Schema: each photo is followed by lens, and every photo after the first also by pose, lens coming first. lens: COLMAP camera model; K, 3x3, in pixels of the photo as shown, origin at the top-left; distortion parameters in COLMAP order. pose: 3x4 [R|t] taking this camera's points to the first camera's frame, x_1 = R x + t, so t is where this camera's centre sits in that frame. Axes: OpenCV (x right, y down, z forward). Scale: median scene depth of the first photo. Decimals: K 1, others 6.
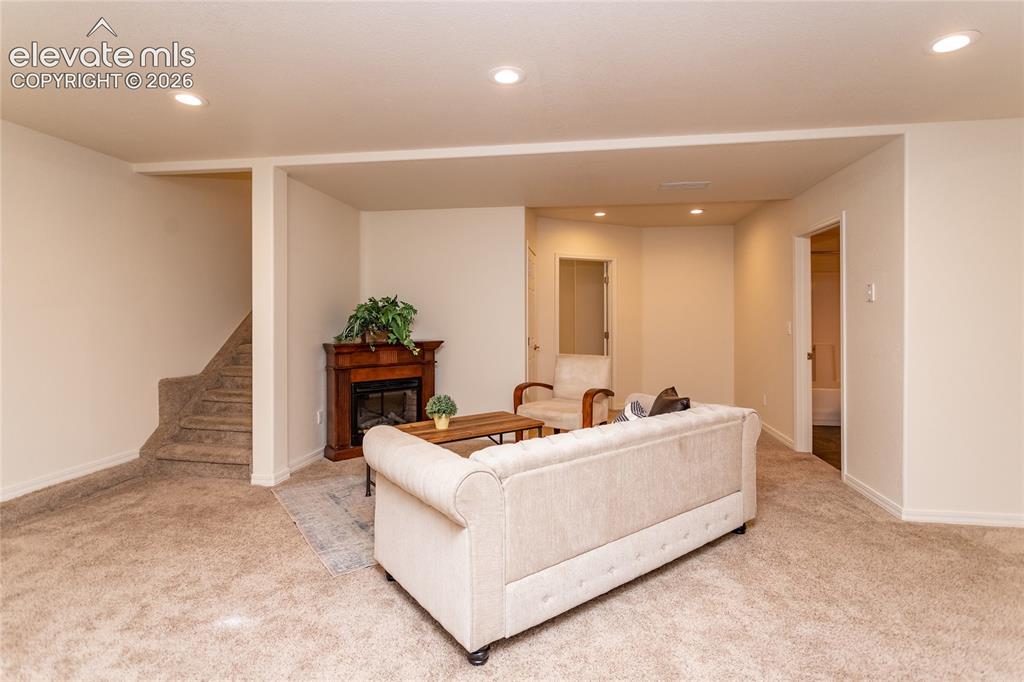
lens RADIAL K [[492.1, 0, 511.1], [0, 492.1, 315.1], [0, 0, 1]] dist [0.000061, 0.000008]
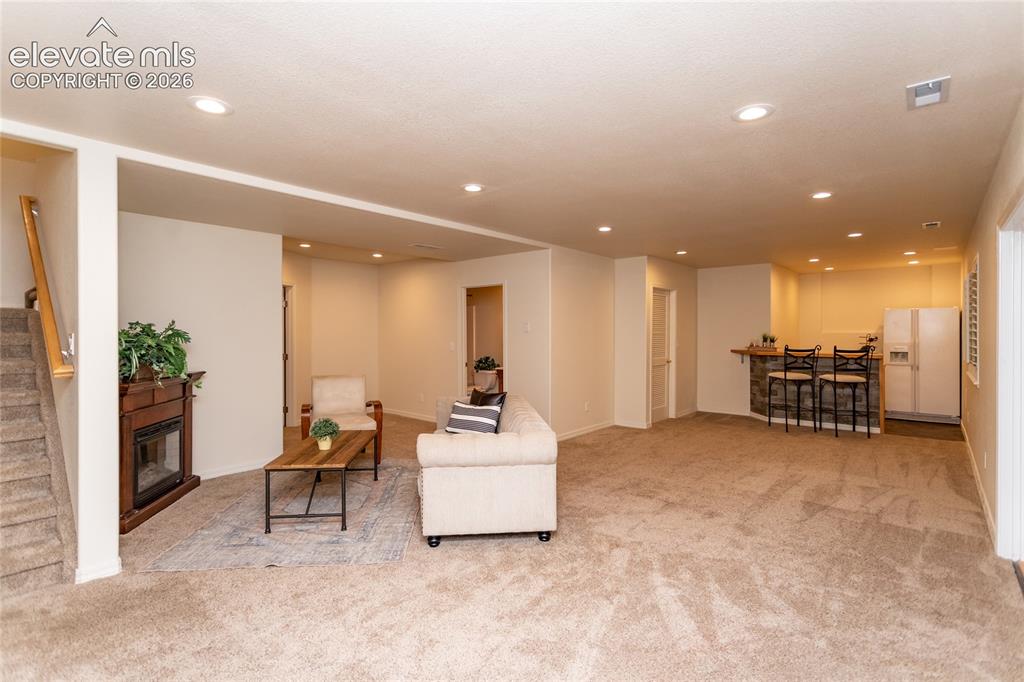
lens RADIAL K [[492.1, 0, 511.1], [0, 492.1, 315.1], [0, 0, 1]] dist [0.000061, 0.000008]
pose [[0.525935, 0.027683, 0.850074, -0.697799], [-0.000692, 0.999484, -0.032120, -0.025297], [-0.850524, 0.016305, 0.525683, 0.059467]]
